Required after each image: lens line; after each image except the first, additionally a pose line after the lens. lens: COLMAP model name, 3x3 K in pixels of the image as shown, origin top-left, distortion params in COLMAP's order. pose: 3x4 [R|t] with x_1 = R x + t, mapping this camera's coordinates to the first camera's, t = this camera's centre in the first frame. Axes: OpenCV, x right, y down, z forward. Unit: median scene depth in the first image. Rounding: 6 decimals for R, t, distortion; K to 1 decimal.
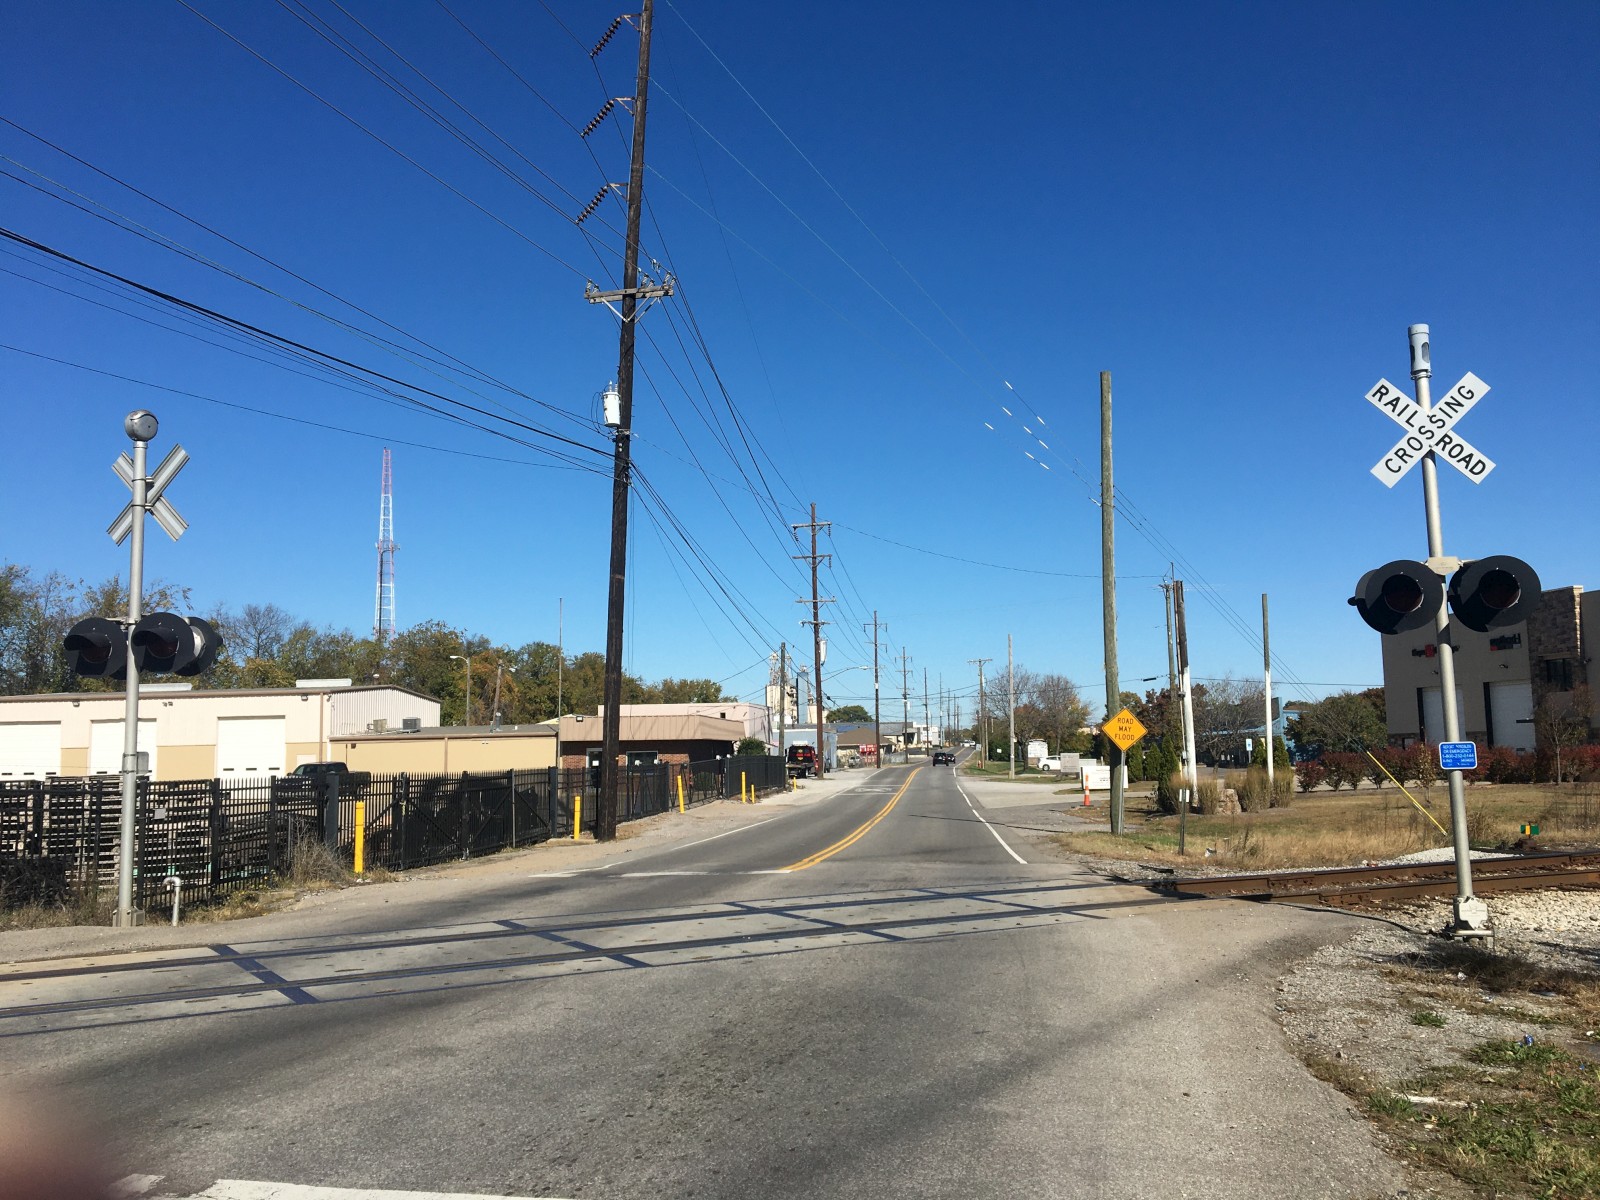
lens RADIAL K [[1337.2, 0, 807.7], [0, 1337.2, 600.6], [0, 0, 1]] dist [0.062411, -0.160952]
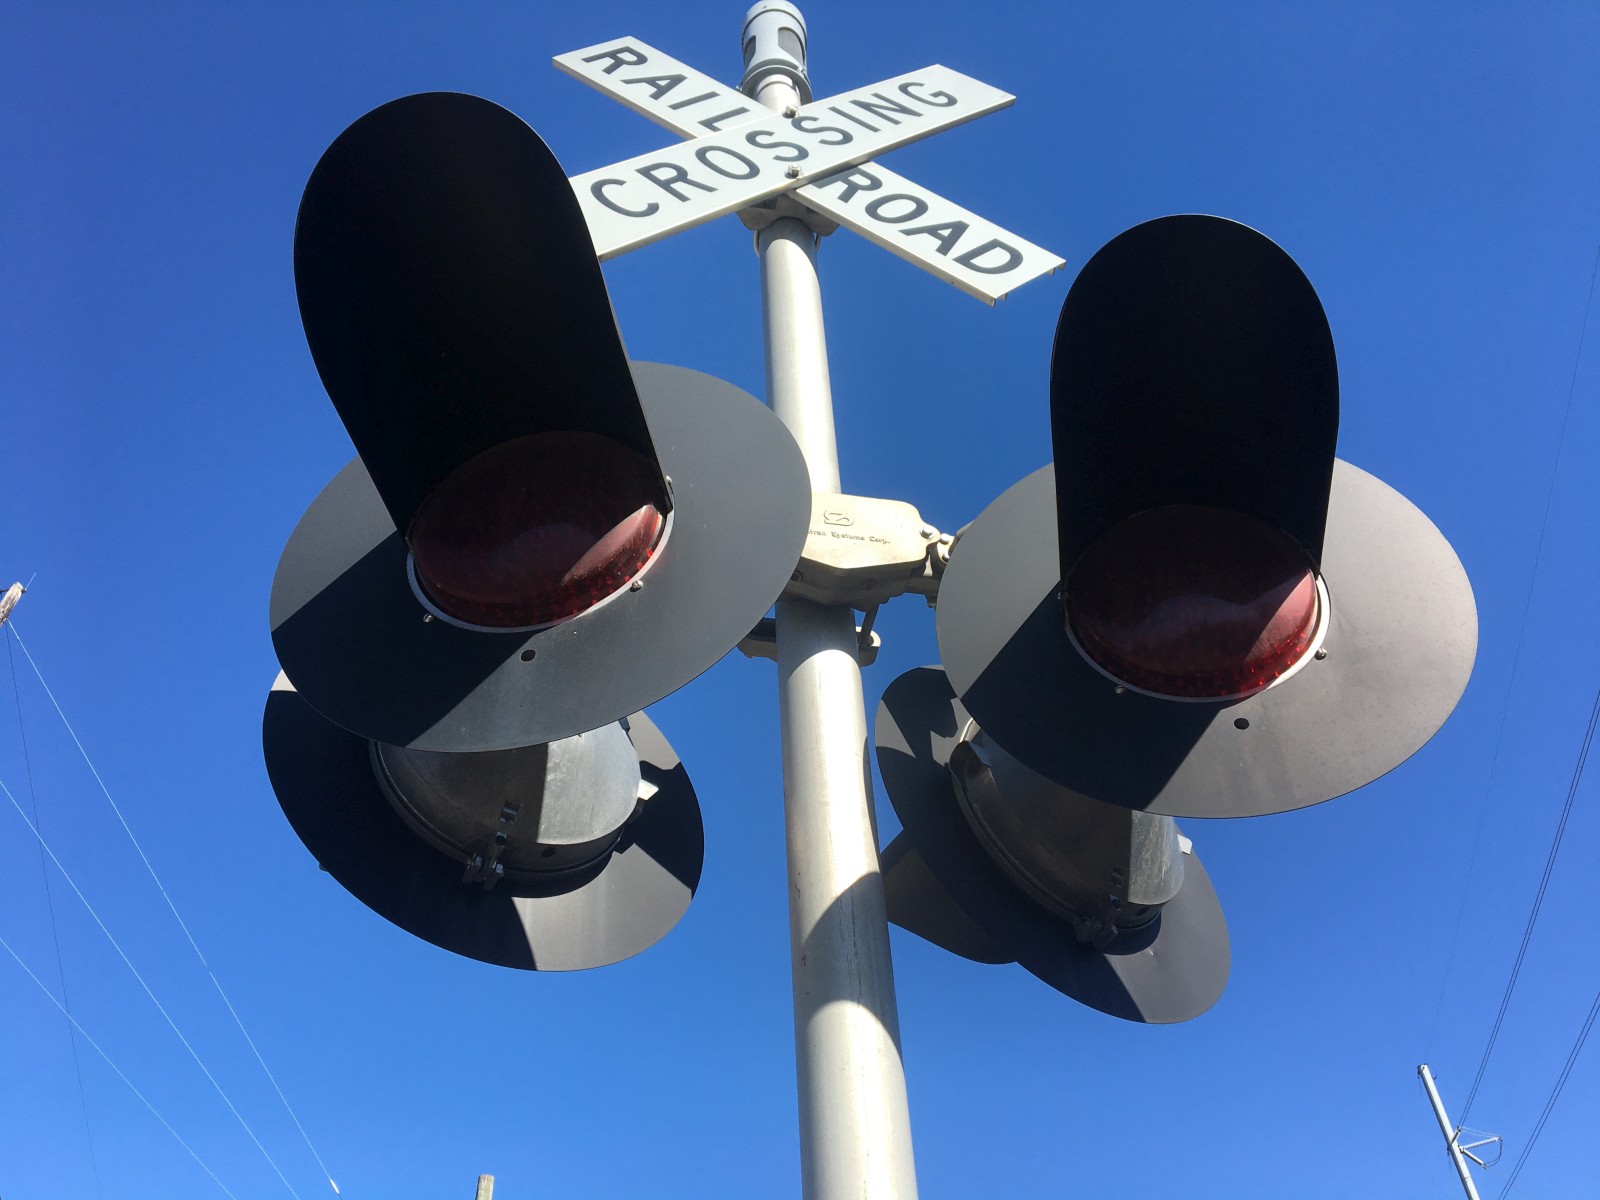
lens RADIAL K [[1356.7, 0, 763.9], [0, 1356.7, 604.3], [0, 0, 1]] dist [0.085456, -0.133118]
pose [[0.951452, 0.216439, 0.218846, 0.299618], [-0.033160, 0.778947, -0.626212, 0.059797], [-0.306006, 0.588553, 0.748308, 0.616235]]
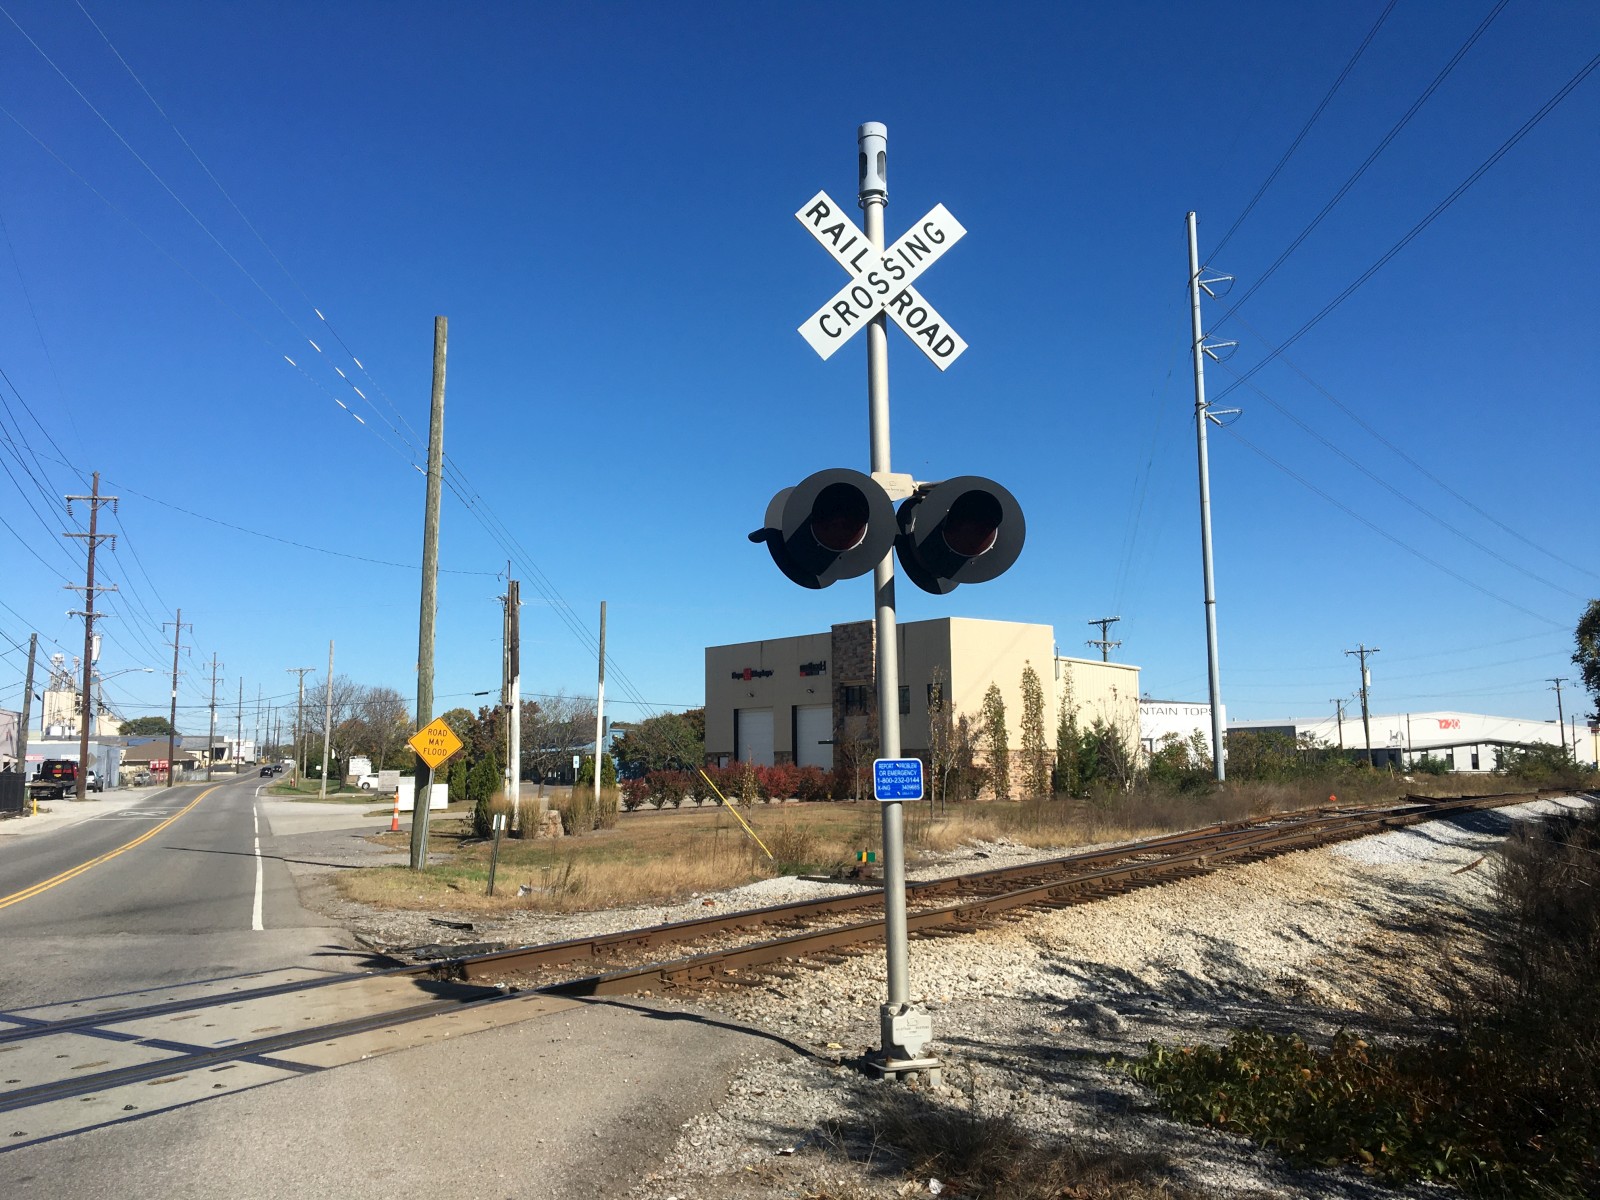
lens RADIAL K [[1347.1, 0, 811.6], [0, 1347.1, 598.6], [0, 0, 1]] dist [0.086326, -0.134962]
pose [[0.883568, 0.066290, 0.463587, 0.097355], [-0.060338, 0.997794, -0.027677, 0.033749], [-0.464399, -0.003517, 0.885619, 0.307126]]
